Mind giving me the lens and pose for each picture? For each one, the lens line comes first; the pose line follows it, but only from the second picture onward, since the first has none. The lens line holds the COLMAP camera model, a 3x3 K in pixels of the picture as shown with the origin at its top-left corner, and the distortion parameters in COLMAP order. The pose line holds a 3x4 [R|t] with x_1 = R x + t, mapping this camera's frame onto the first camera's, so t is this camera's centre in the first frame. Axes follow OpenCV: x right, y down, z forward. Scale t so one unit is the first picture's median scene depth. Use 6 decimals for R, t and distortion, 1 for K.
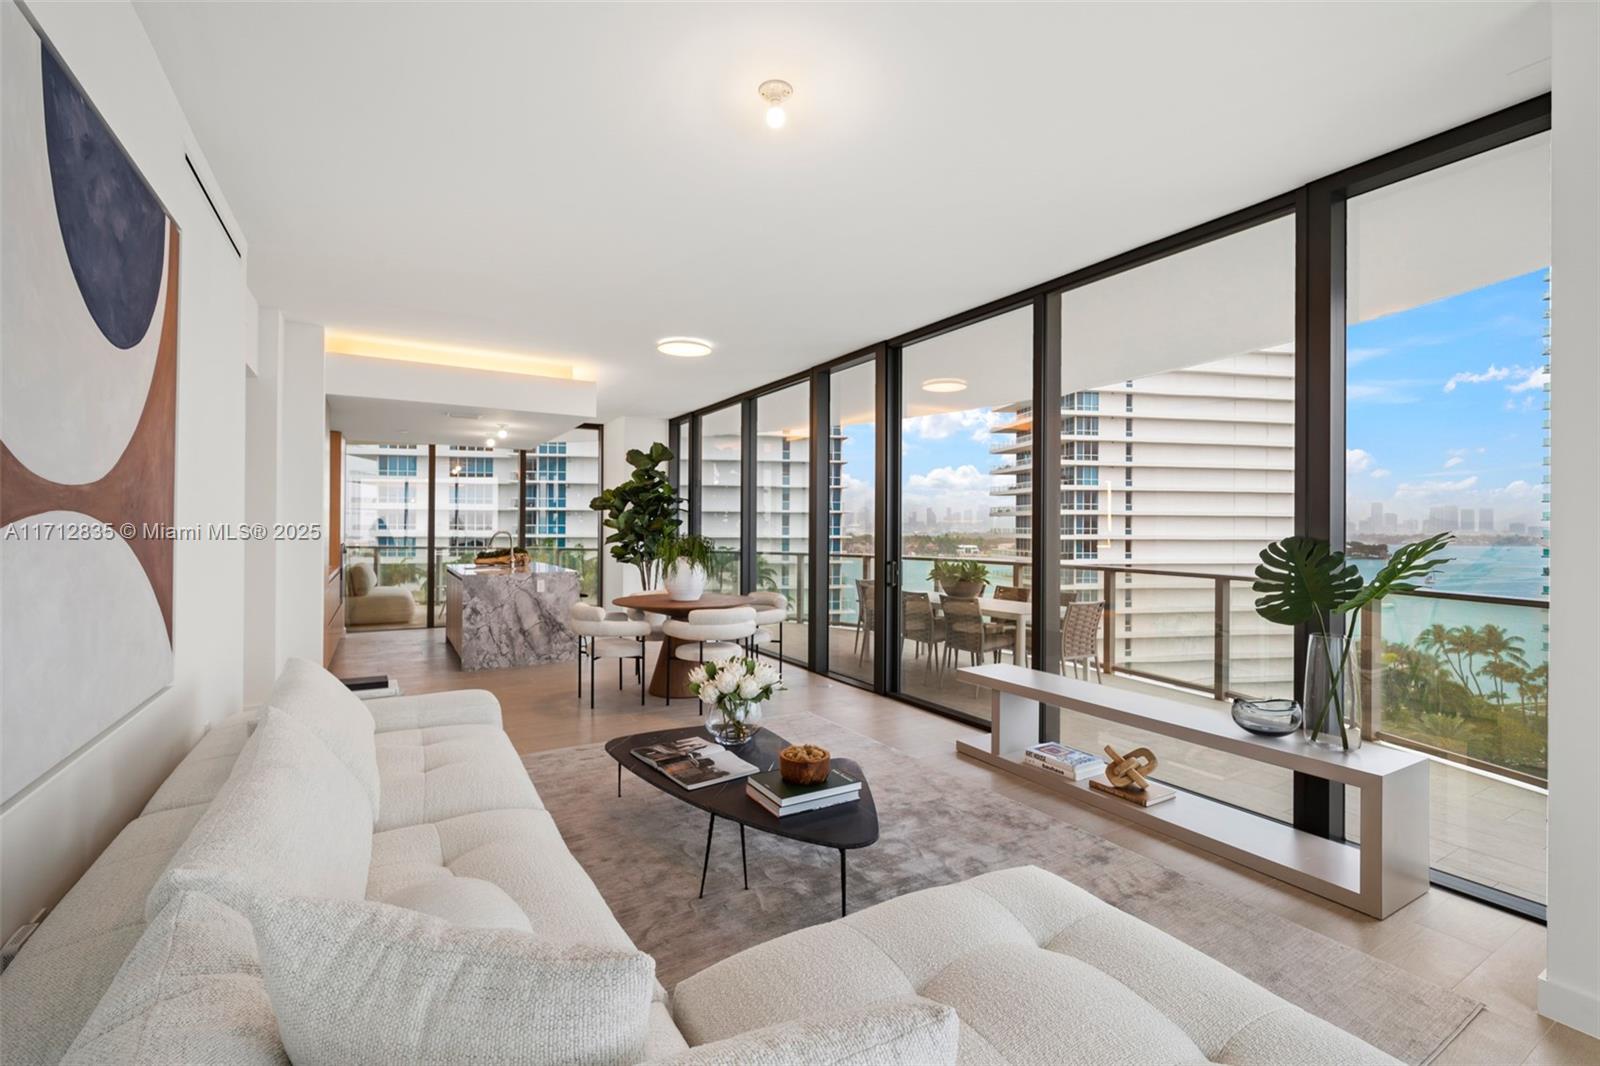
lens RADIAL K [[701.0, 0, 787.1], [0, 701.0, 526.9], [0, 0, 1]] dist [-0.003885, -0.000819]
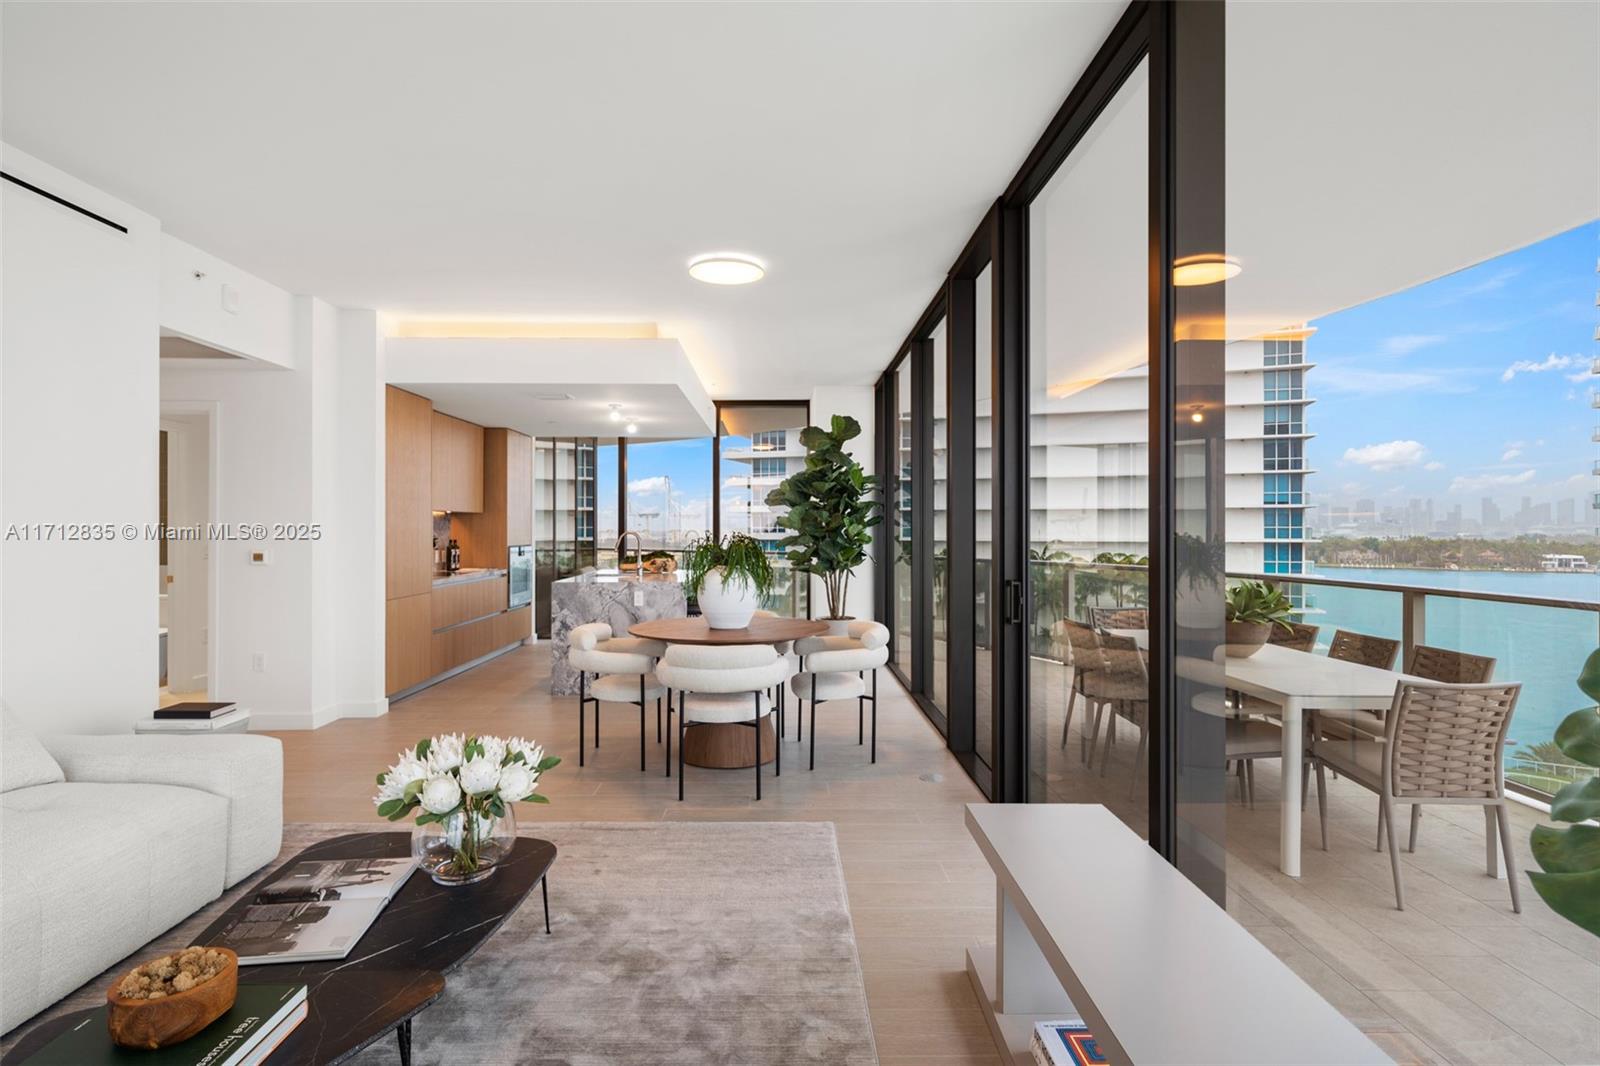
lens RADIAL K [[798.9, 0, 788.2], [0, 798.9, 526.6], [0, 0, 1]] dist [0.000366, -0.000825]
pose [[0.865154, -0.005961, -0.501470, 0.305641], [0.004458, 0.999981, -0.004197, 0.006250], [0.501486, 0.001396, 0.865165, 0.328359]]
